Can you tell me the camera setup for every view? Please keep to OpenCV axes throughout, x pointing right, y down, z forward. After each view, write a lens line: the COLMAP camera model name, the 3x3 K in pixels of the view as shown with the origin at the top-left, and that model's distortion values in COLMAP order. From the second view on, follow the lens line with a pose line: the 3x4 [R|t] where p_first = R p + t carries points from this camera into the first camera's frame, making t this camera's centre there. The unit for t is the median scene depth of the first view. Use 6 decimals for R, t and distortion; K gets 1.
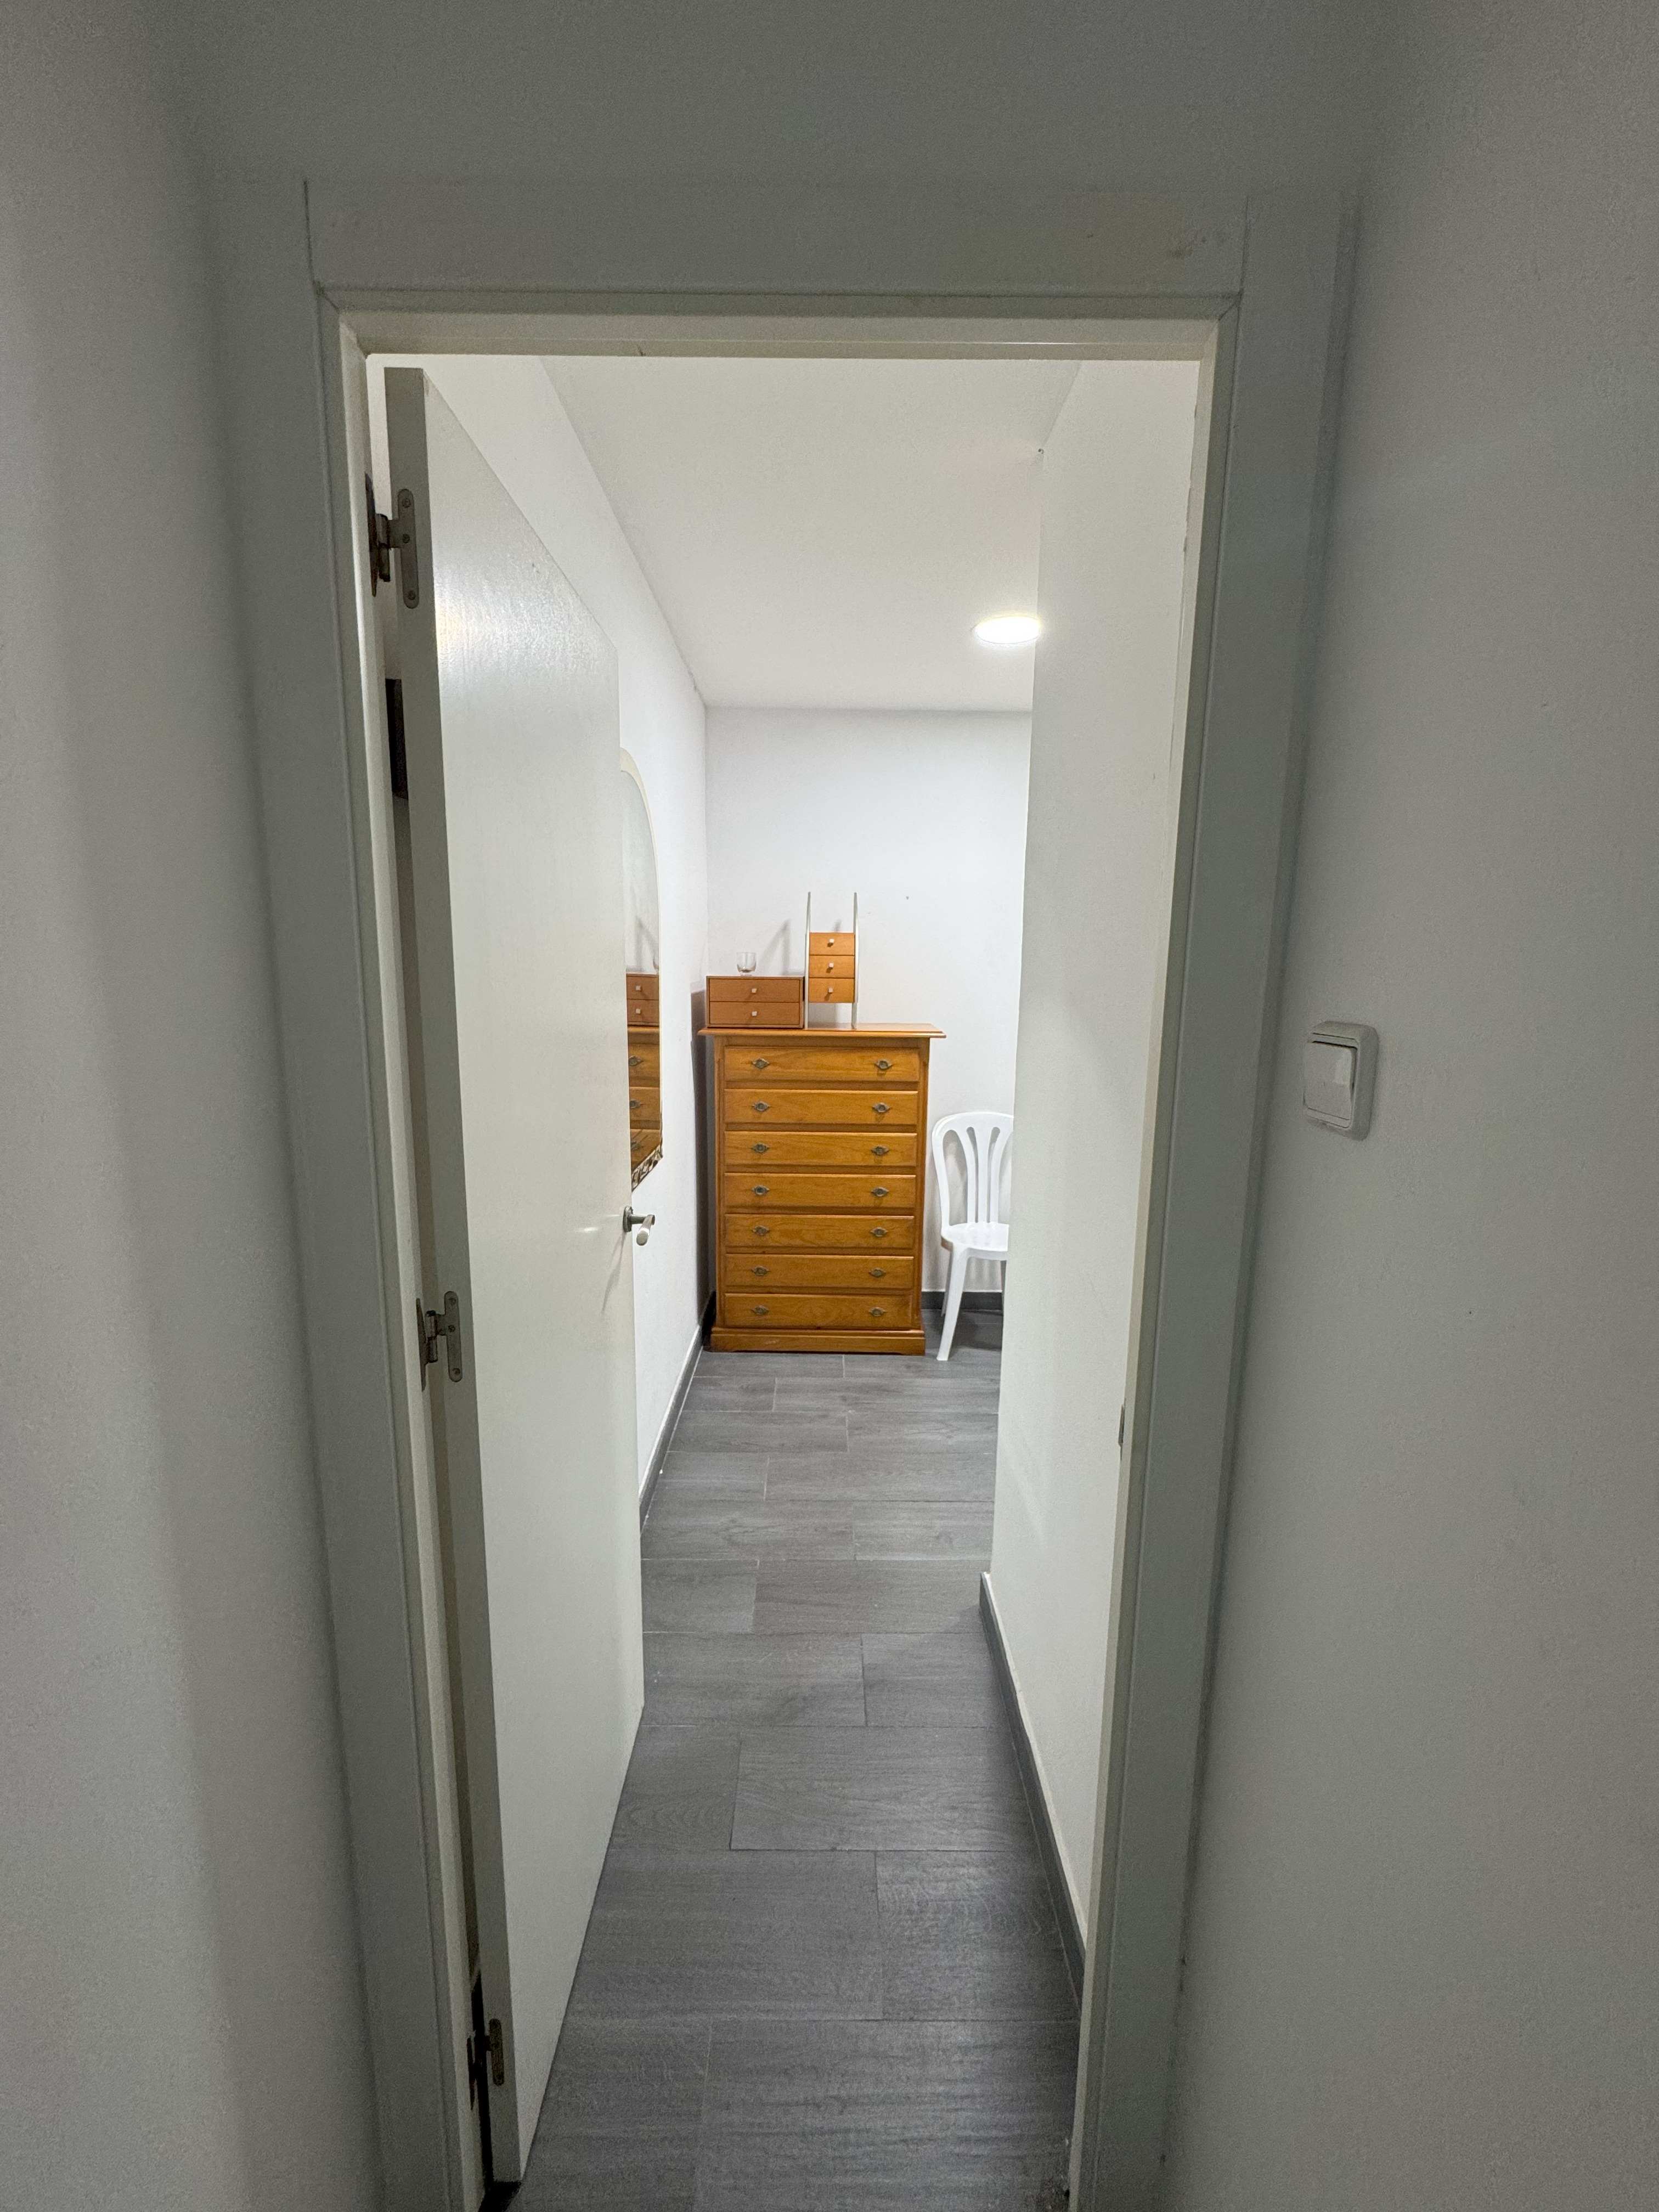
lens RADIAL K [[884.4, 0, 834.9], [0, 884.4, 1107.4], [0, 0, 1]] dist [0.001297, 0.000286]
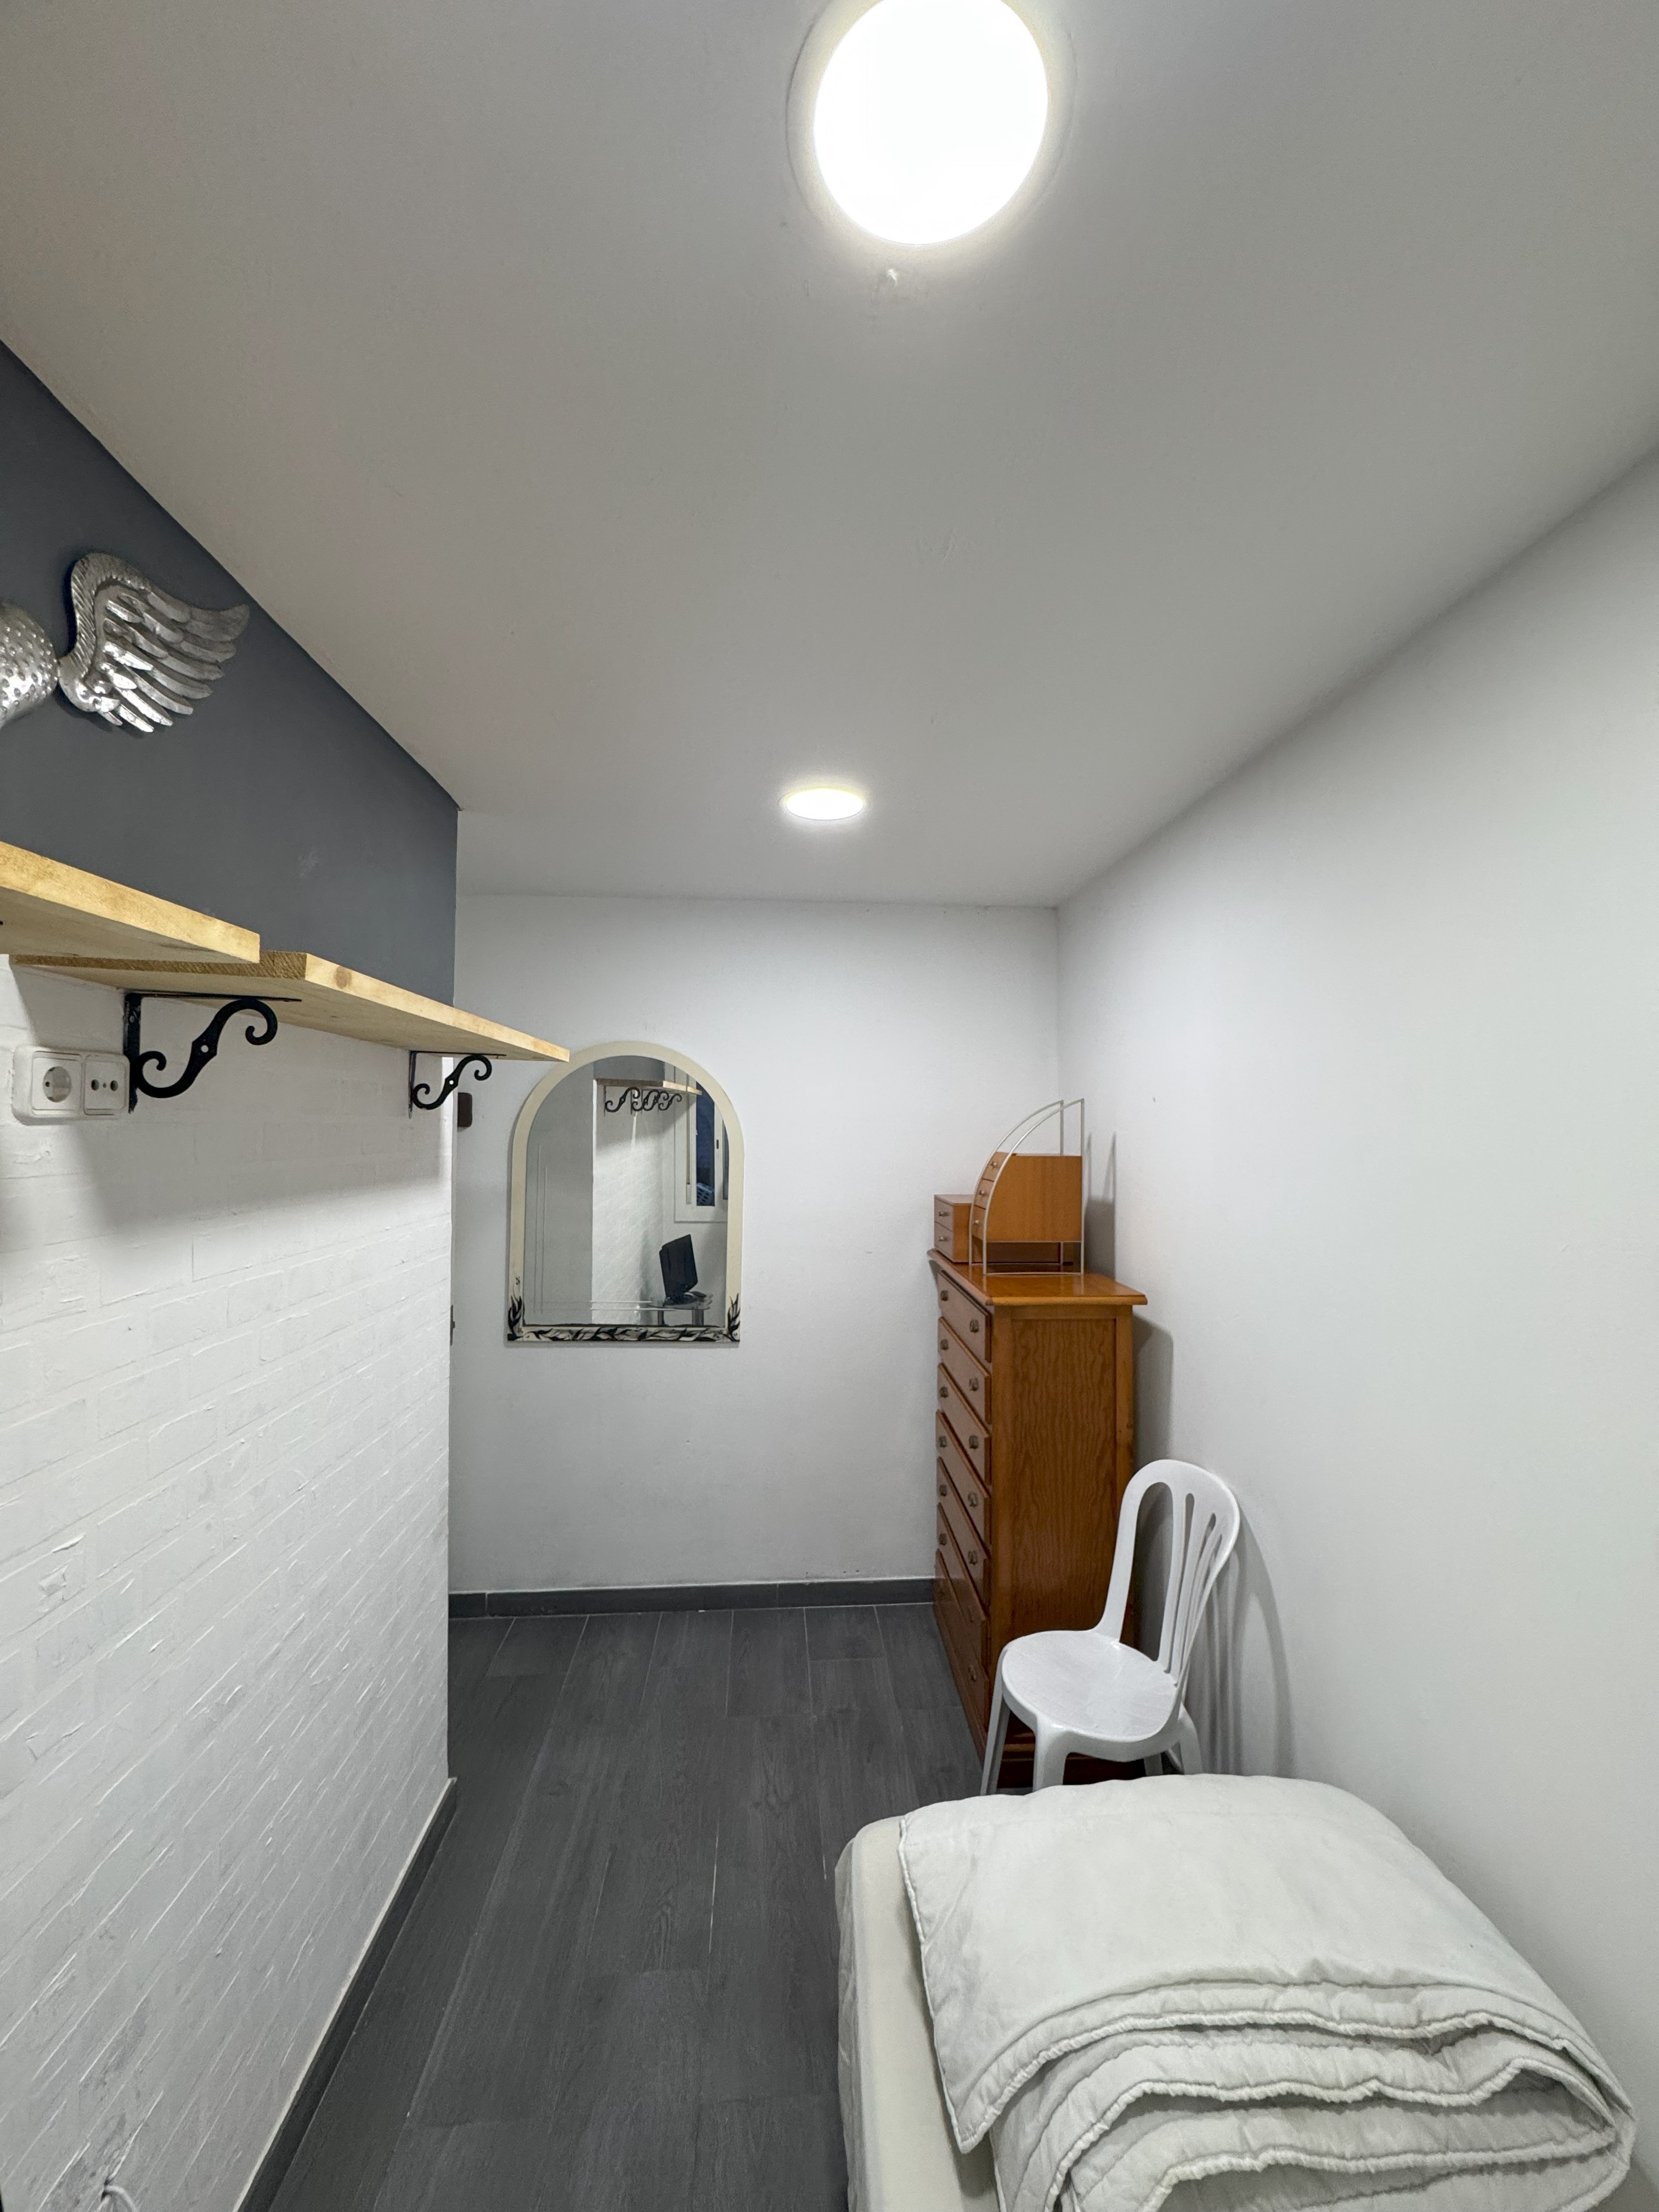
lens RADIAL K [[884.4, 0, 842.3], [0, 884.4, 1113.5], [0, 0, 1]] dist [0.001297, 0.000286]
pose [[0.063881, -0.029138, -0.997532, 0.794226], [-0.171475, 0.984387, -0.039735, -0.176882], [0.983115, 0.173590, 0.057887, 0.789276]]
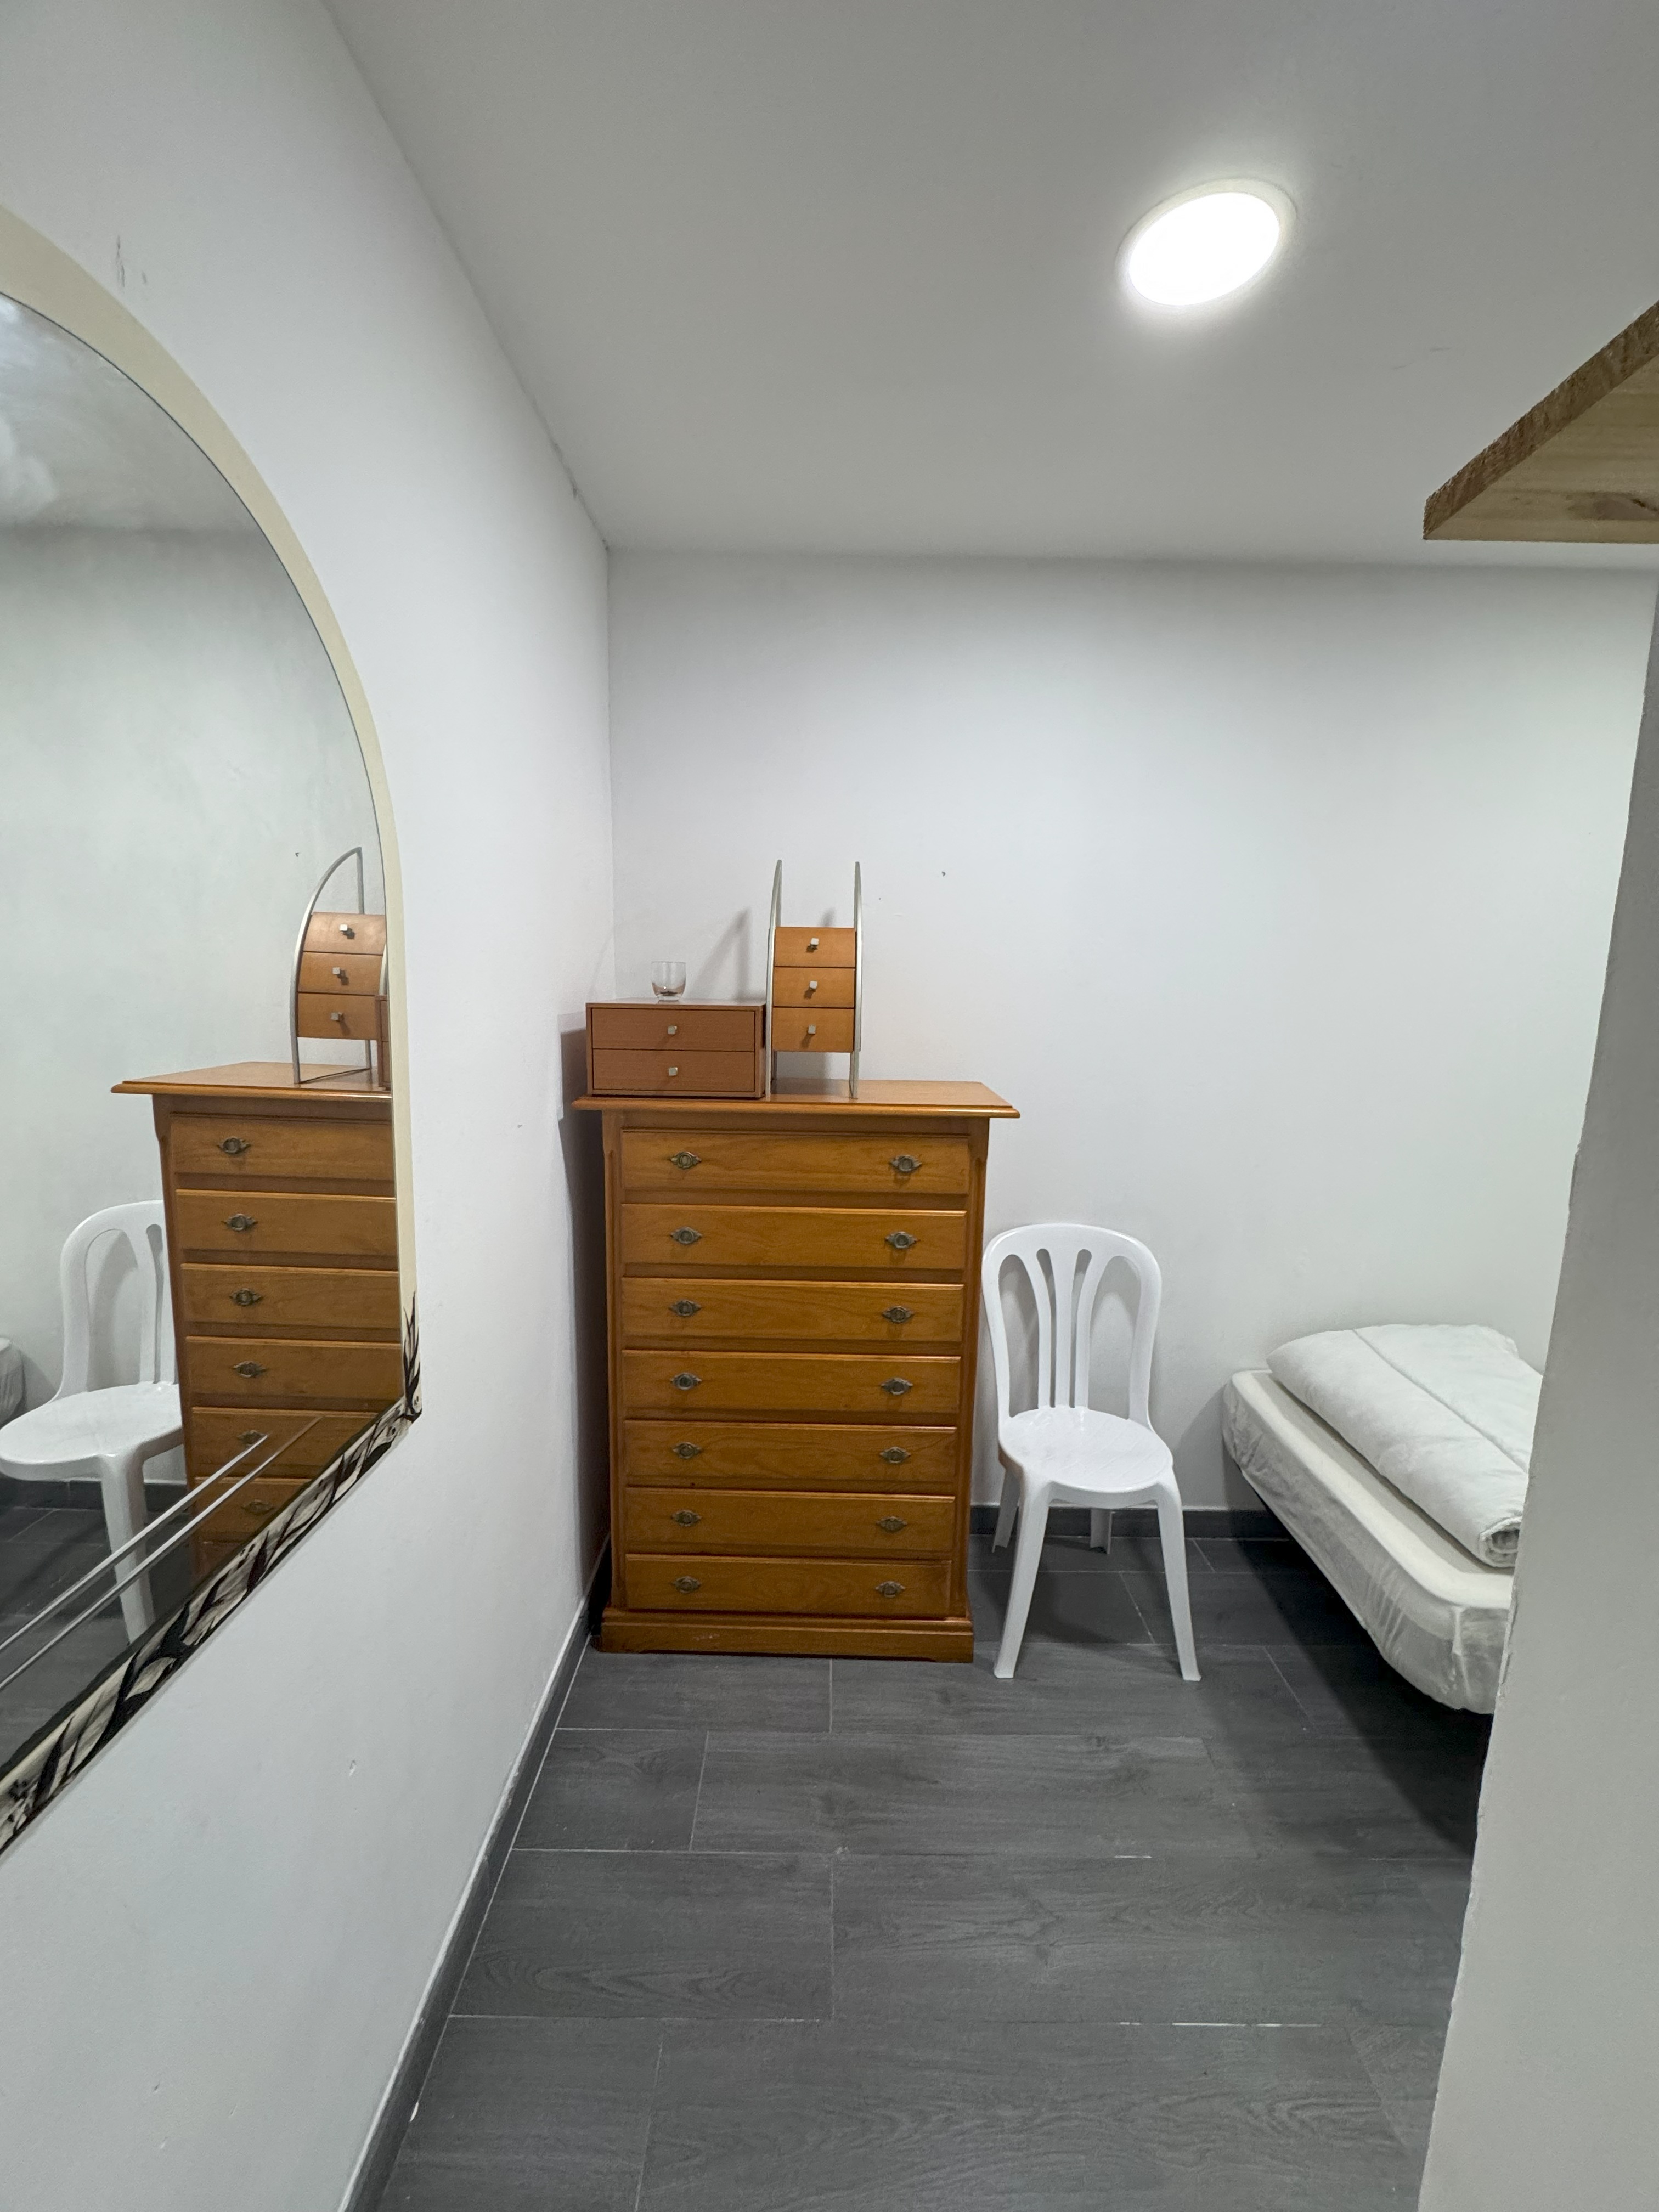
lens RADIAL K [[884.4, 0, 834.6], [0, 884.4, 1110.4], [0, 0, 1]] dist [0.001297, 0.000286]
pose [[0.999949, 0.008132, -0.006004, 0.012861], [-0.008188, 0.999922, -0.009389, -0.074552], [0.005928, 0.009437, 0.999938, 0.432373]]
